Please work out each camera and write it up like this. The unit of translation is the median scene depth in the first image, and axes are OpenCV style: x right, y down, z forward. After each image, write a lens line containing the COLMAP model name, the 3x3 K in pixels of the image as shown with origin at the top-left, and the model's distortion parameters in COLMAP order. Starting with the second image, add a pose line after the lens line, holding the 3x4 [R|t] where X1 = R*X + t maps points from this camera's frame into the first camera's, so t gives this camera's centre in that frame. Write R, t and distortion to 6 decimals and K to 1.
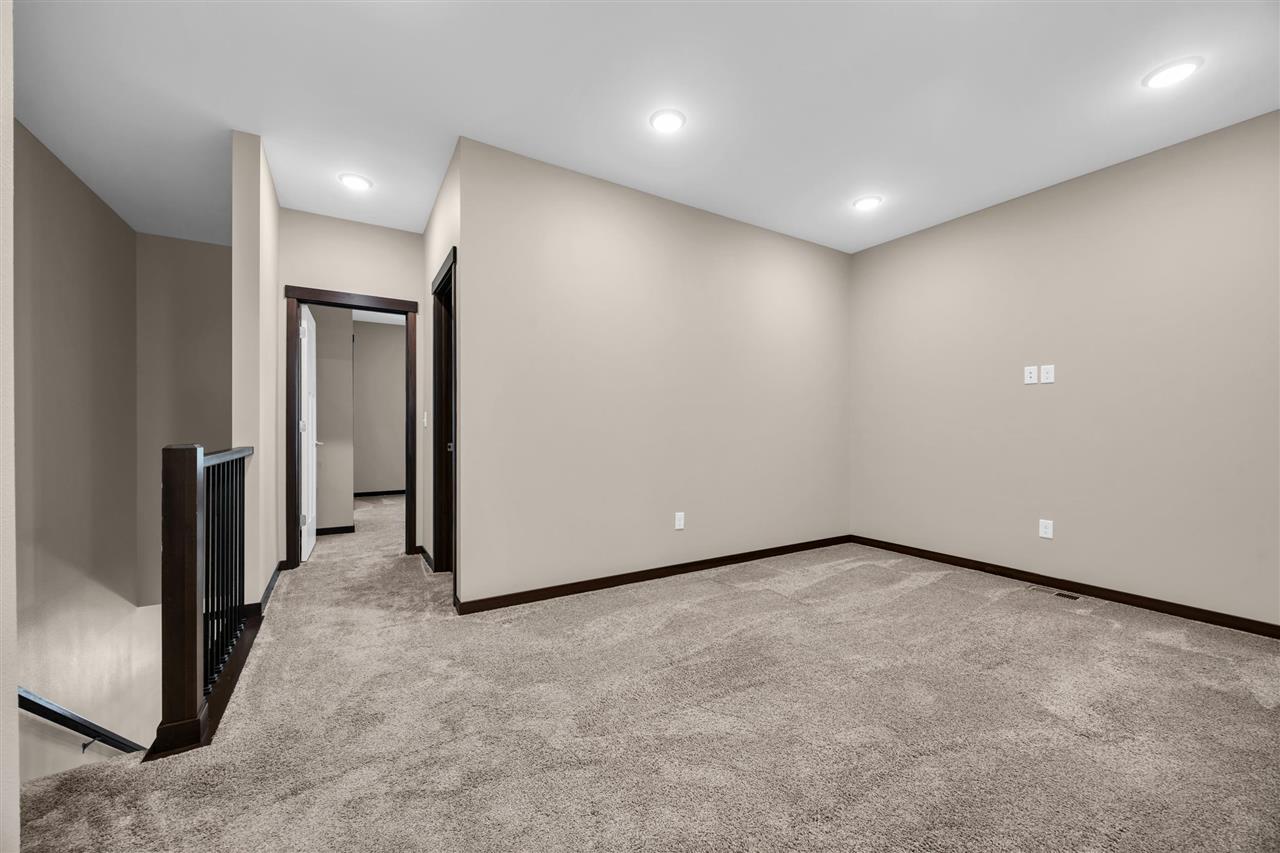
lens RADIAL K [[491.0, 0, 640.0], [0, 491.0, 426.5], [0, 0, 1]] dist [-0.001258, -0.000097]
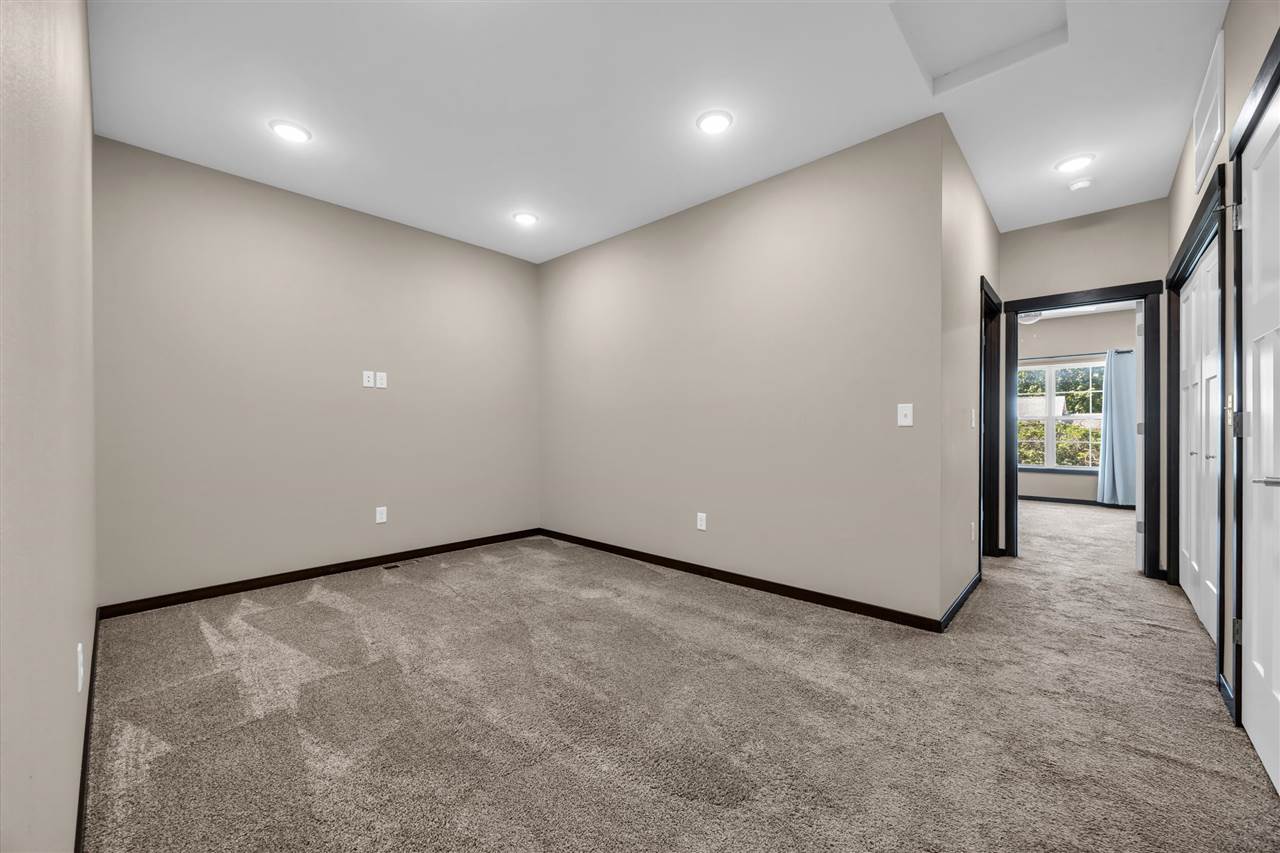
lens RADIAL K [[491.0, 0, 640.0], [0, 491.0, 426.5], [0, 0, 1]] dist [-0.001258, -0.000097]
pose [[-0.267645, -0.001856, 0.963516, -0.501935], [-0.001852, 0.999997, 0.001412, -0.001221], [-0.963516, -0.001406, -0.267647, 0.821371]]
